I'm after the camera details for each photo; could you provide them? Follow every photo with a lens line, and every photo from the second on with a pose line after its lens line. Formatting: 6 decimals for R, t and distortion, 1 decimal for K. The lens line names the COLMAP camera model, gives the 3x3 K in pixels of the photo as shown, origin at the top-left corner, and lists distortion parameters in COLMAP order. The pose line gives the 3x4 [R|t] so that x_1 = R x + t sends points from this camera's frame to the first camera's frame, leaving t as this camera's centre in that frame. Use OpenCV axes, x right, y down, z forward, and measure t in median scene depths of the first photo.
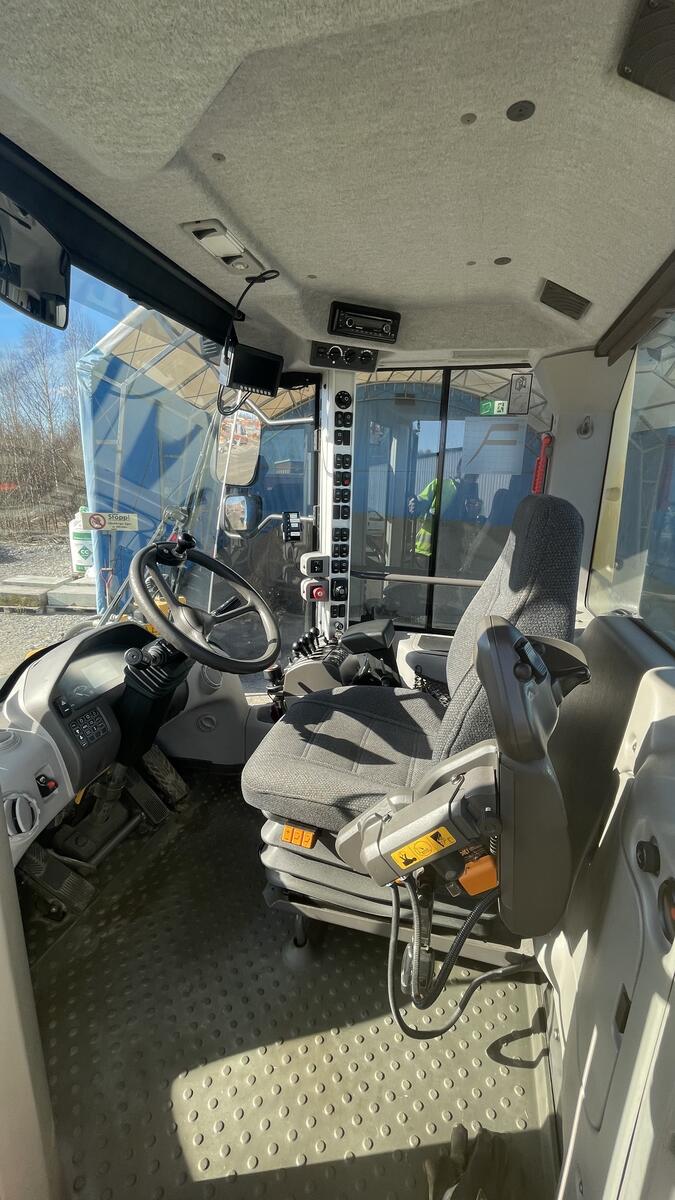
lens RADIAL K [[488.1, 0, 342.3], [0, 488.1, 601.7], [0, 0, 1]] dist [-0.003714, 0.000073]
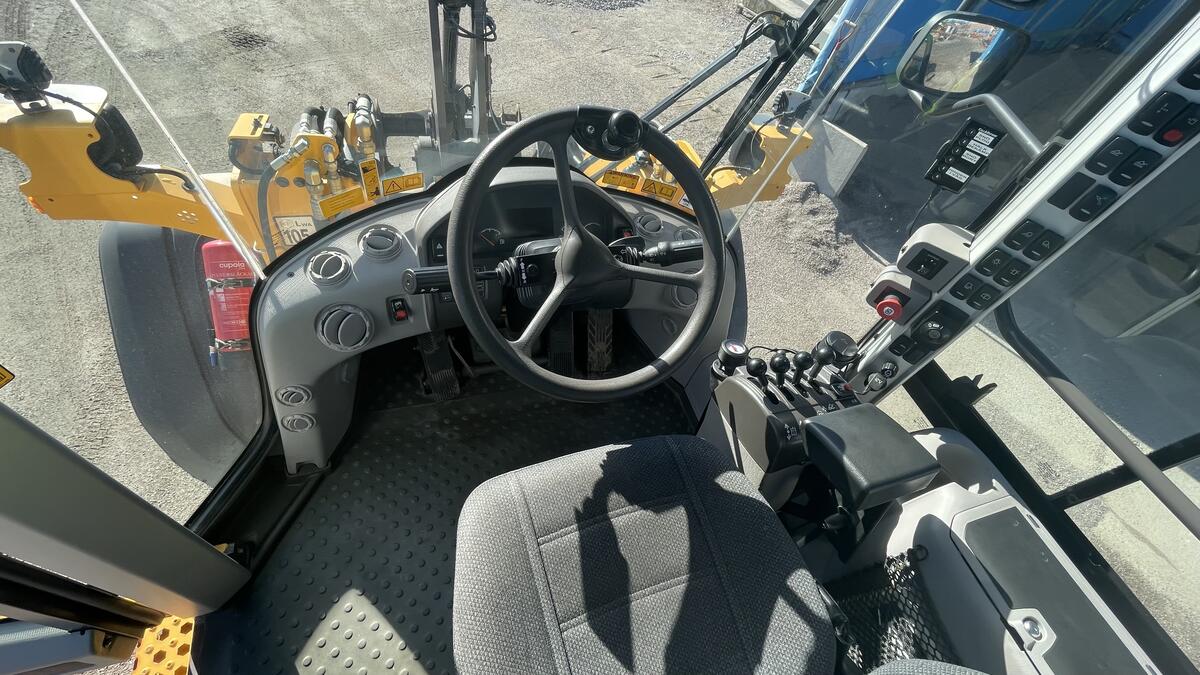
lens RADIAL K [[488.1, 0, 601.5], [0, 488.1, 338.7], [0, 0, 1]] dist [-0.003714, 0.000073]
pose [[0.539690, 0.703920, -0.461770, 0.062975], [-0.374084, 0.691901, 0.617523, -0.253122], [0.754186, -0.160531, 0.636737, 0.546756]]
